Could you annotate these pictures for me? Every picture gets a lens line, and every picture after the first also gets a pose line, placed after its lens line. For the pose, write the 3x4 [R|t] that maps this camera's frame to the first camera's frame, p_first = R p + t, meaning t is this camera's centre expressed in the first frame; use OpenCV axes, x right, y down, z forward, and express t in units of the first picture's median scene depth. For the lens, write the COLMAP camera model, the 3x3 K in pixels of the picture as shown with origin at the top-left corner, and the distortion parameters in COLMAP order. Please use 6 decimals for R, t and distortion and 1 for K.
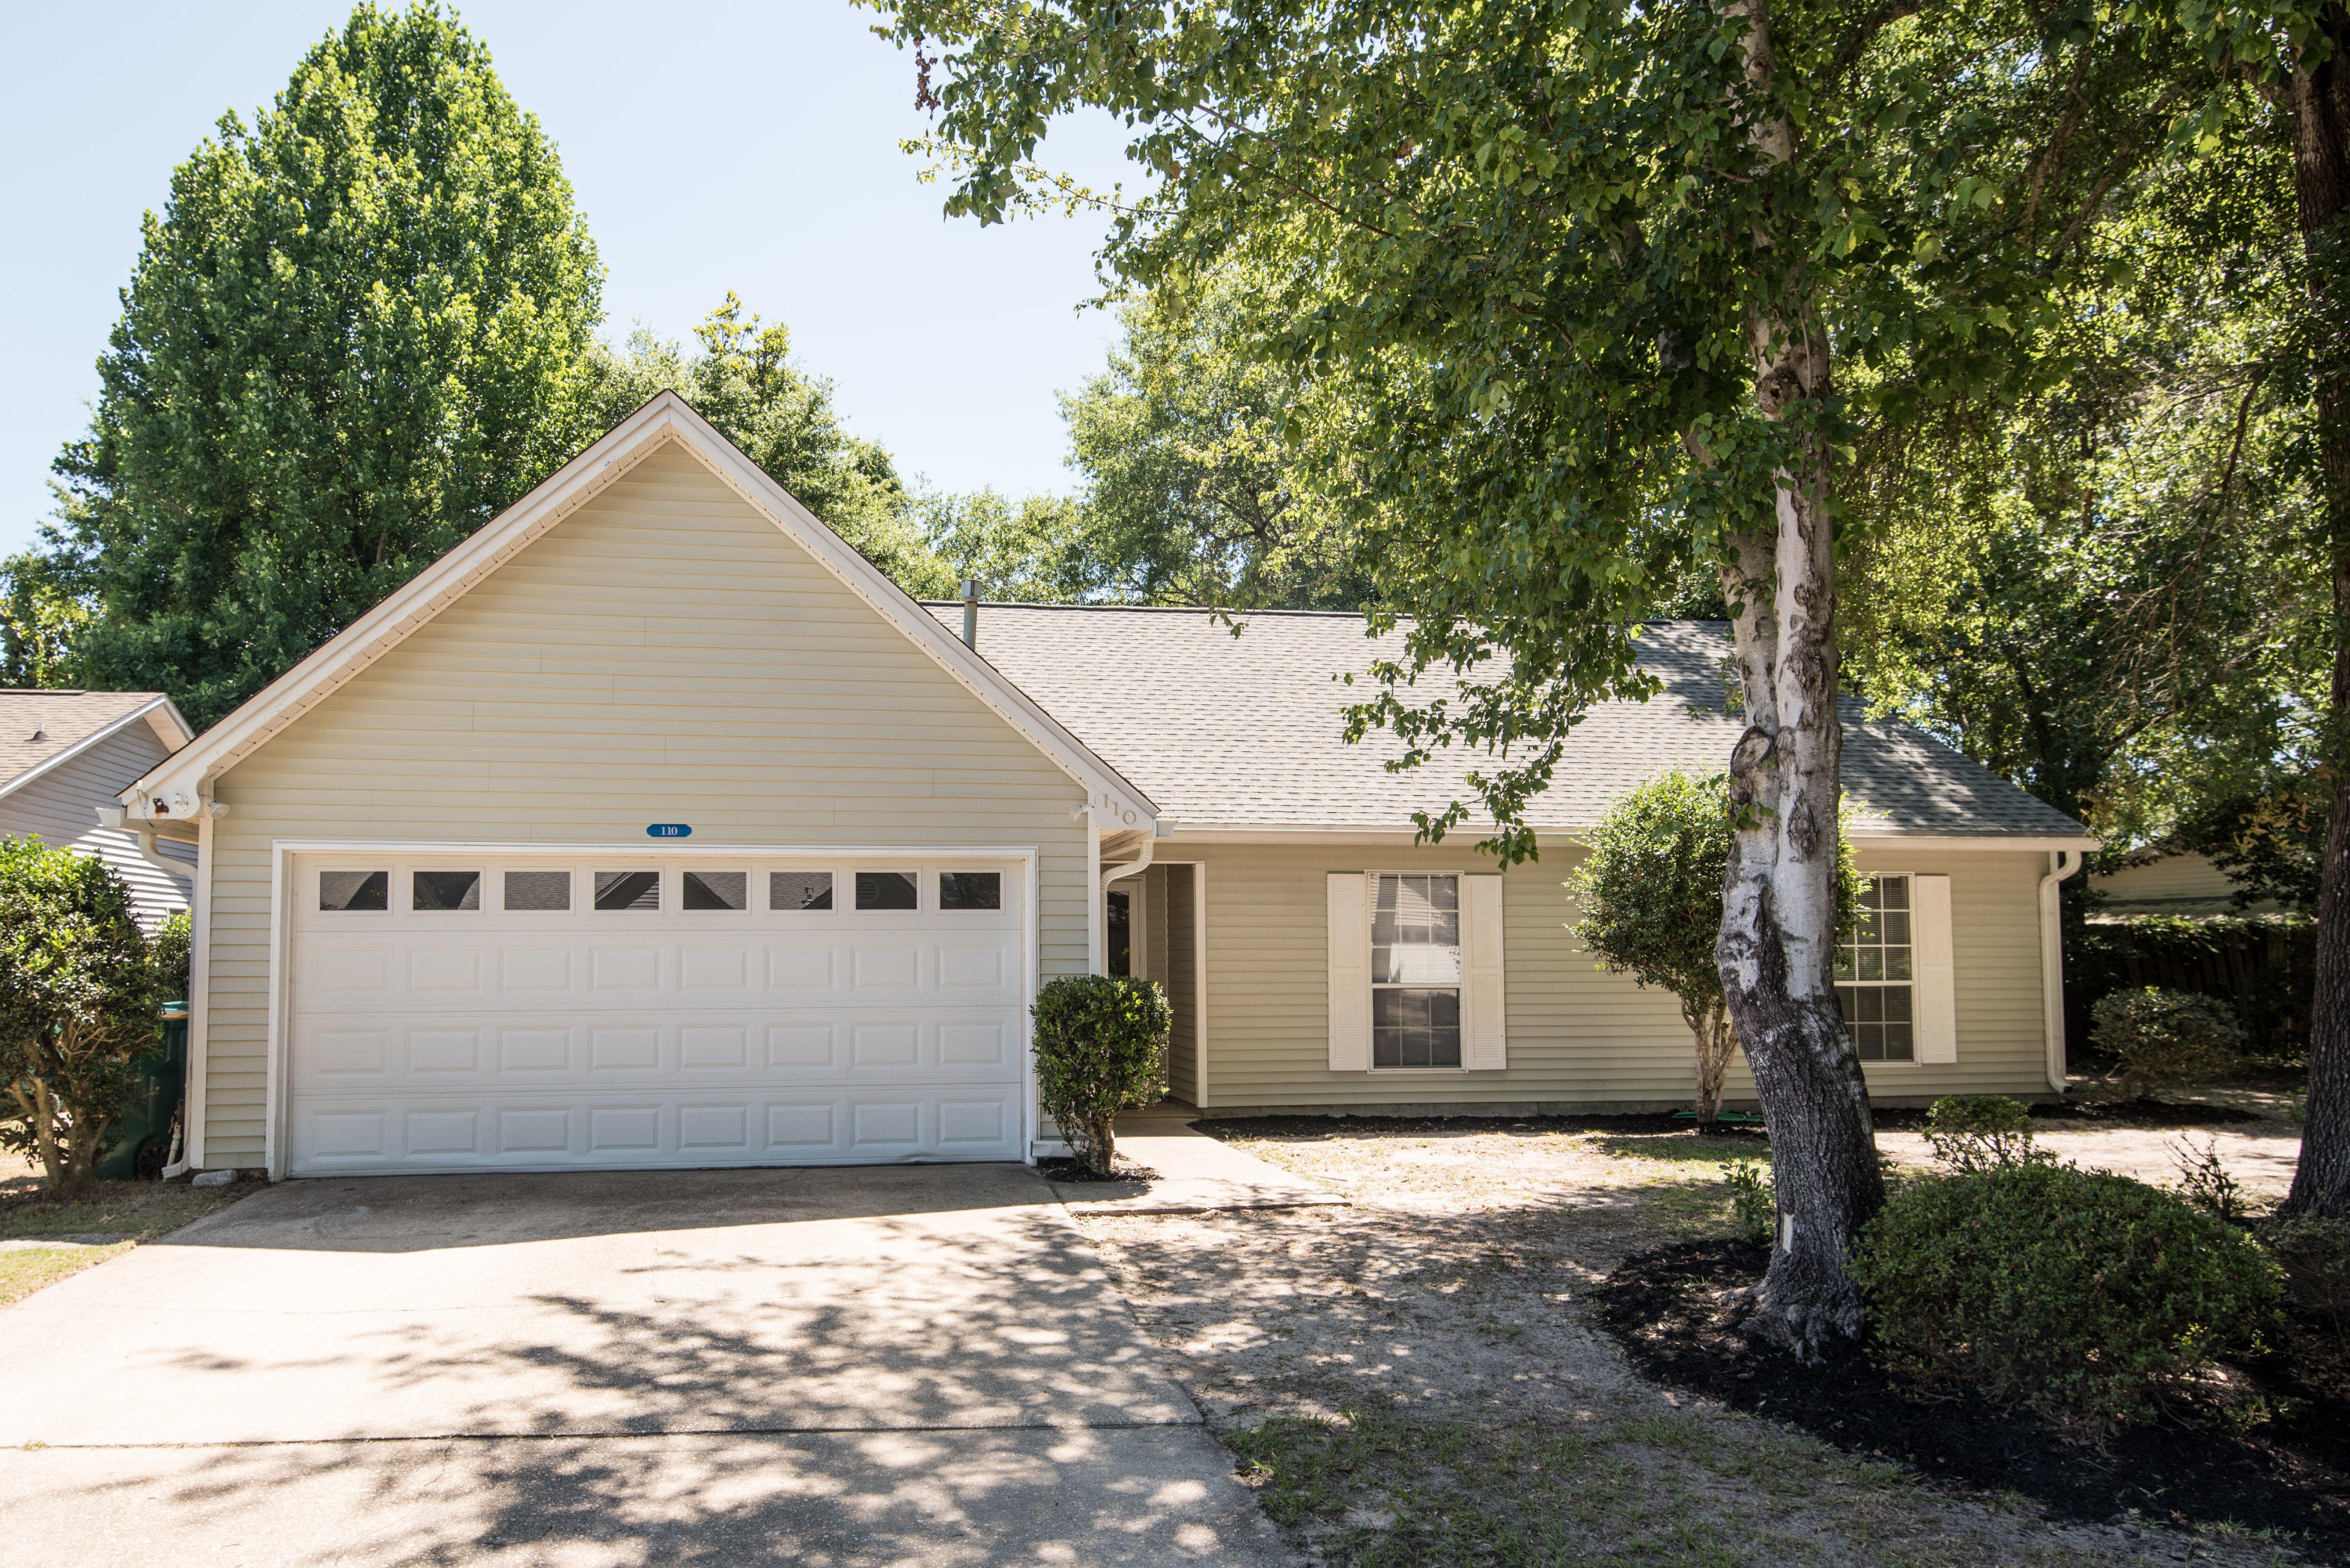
lens RADIAL K [[1351.9, 0, 1174.7], [0, 1351.9, 900.3], [0, 0, 1]] dist [0.006103, 0.000327]
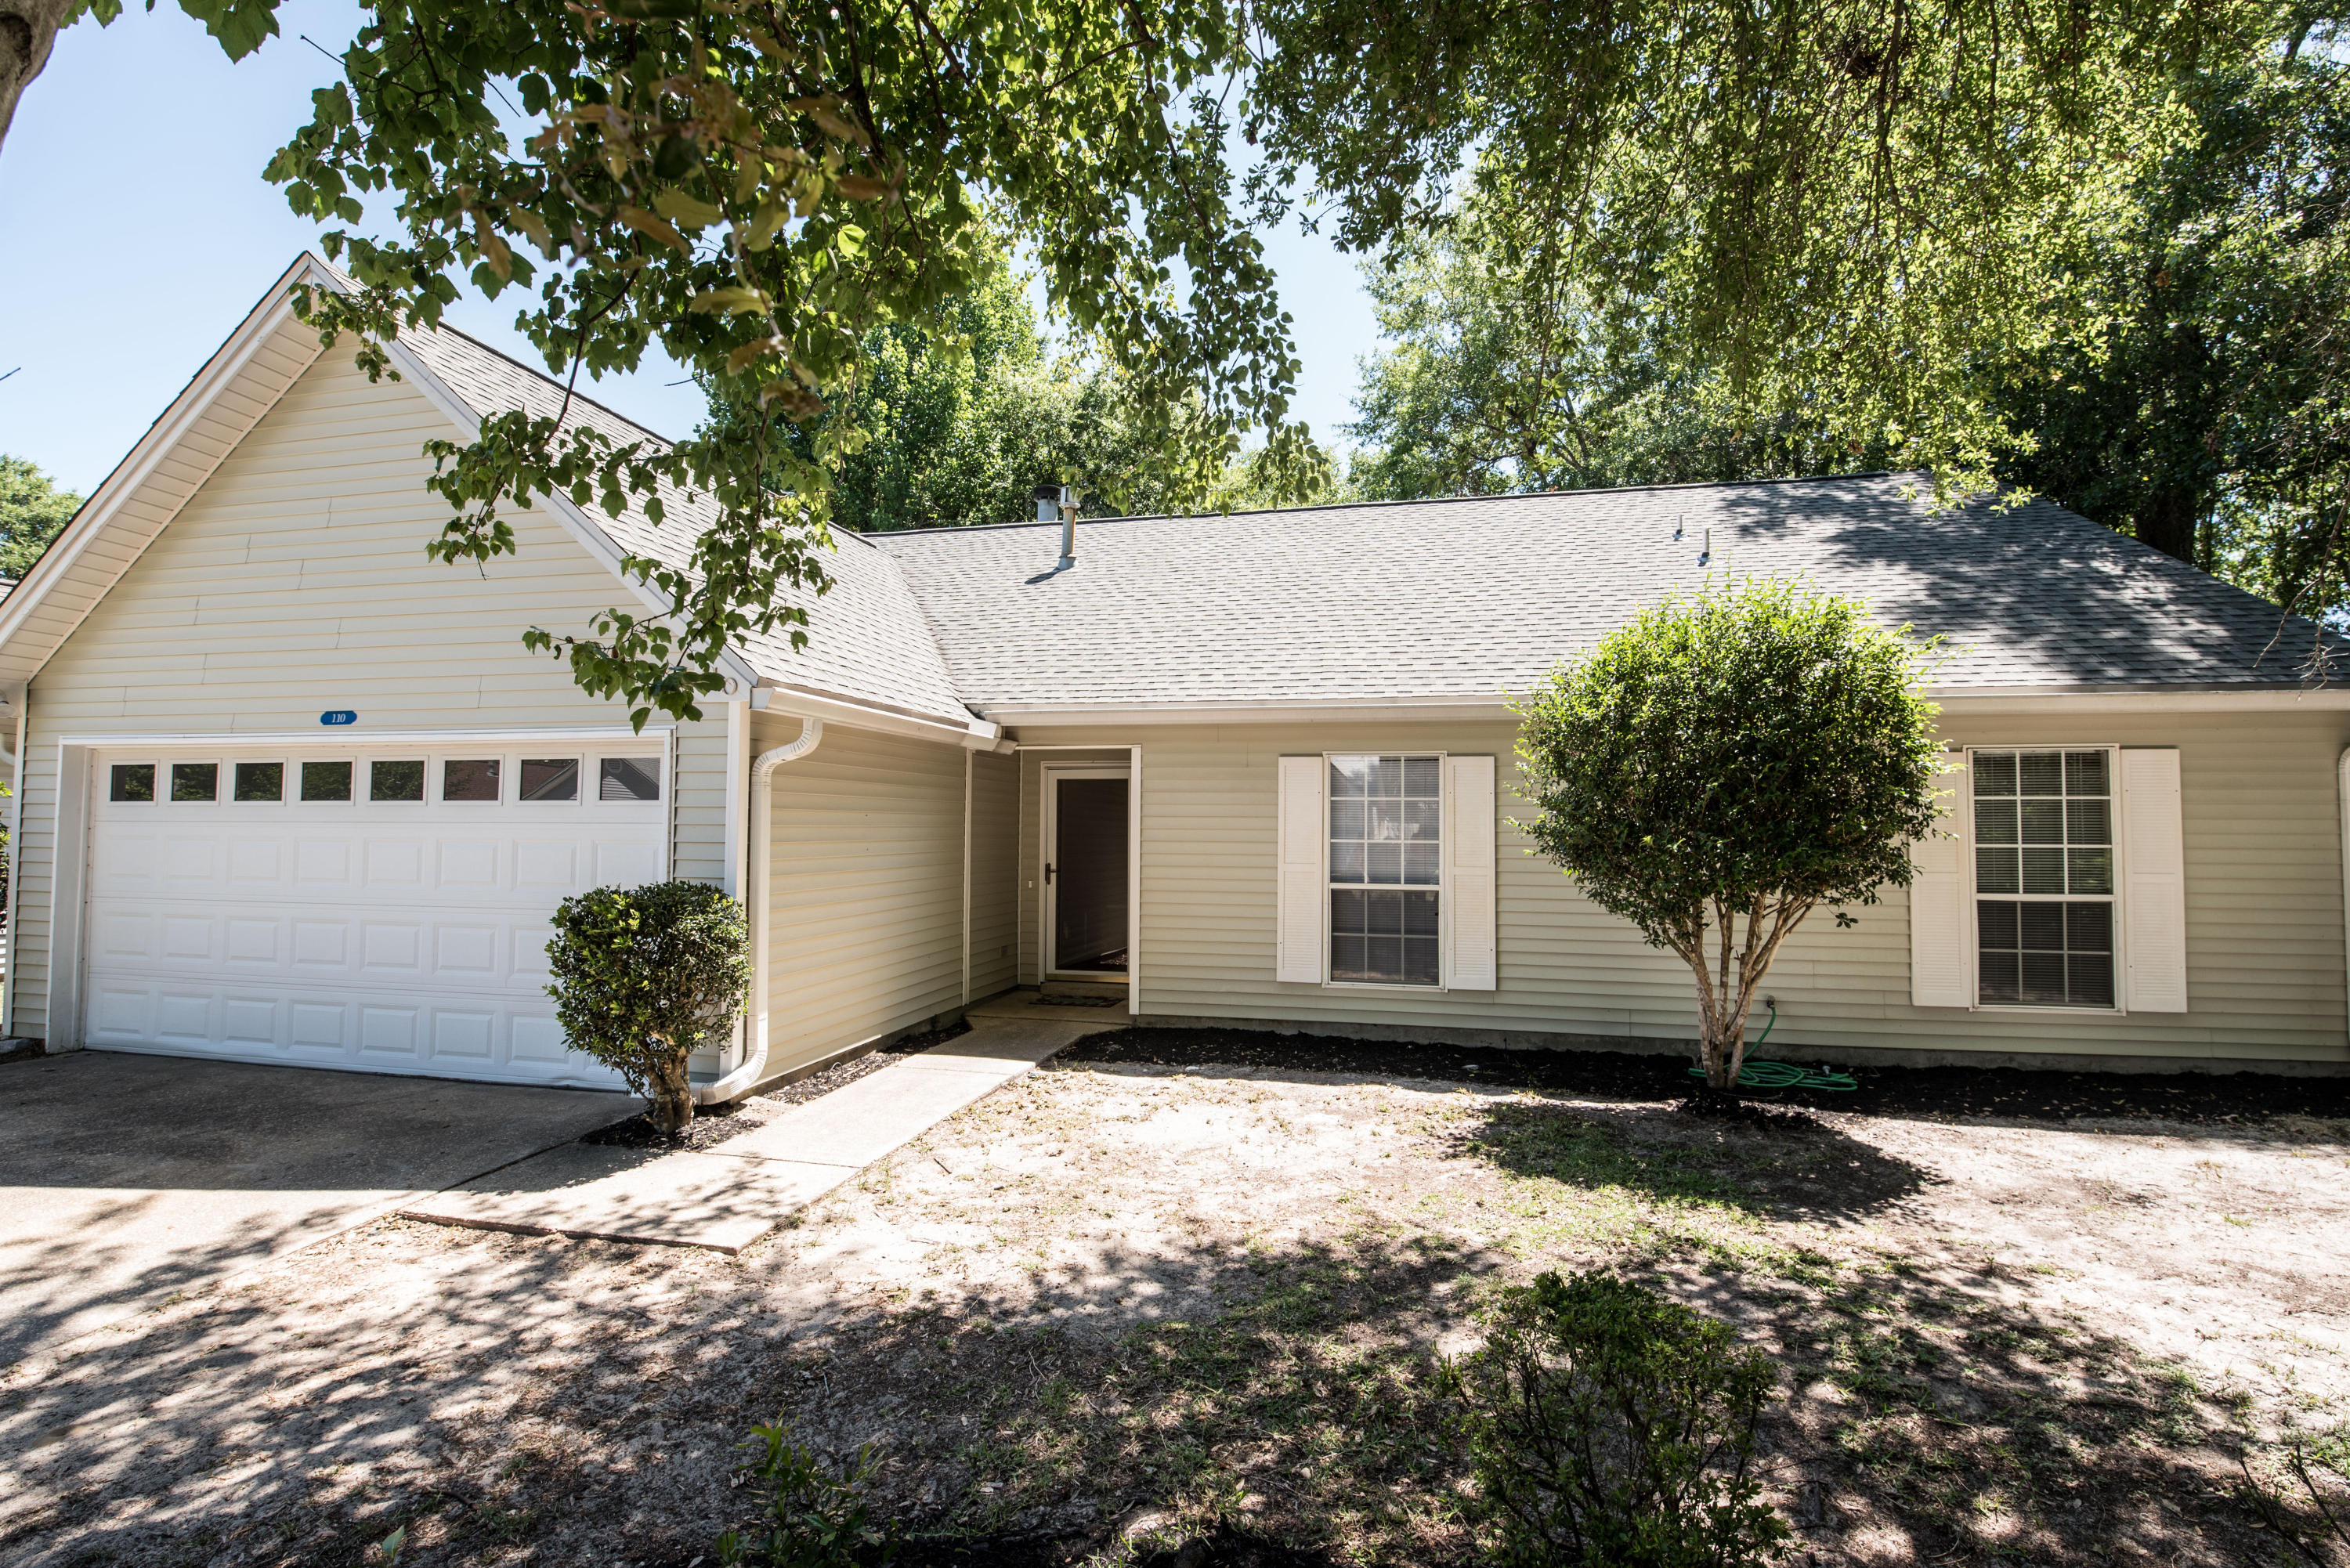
lens RADIAL K [[1042.2, 0, 1203.7], [0, 1042.2, 781.2], [0, 0, 1]] dist [-0.000850, -0.010820]
pose [[0.941346, -0.005979, -0.337389, 0.453187], [0.004131, 0.999972, -0.006197, 0.000362], [0.337417, 0.004439, 0.941345, 0.526165]]
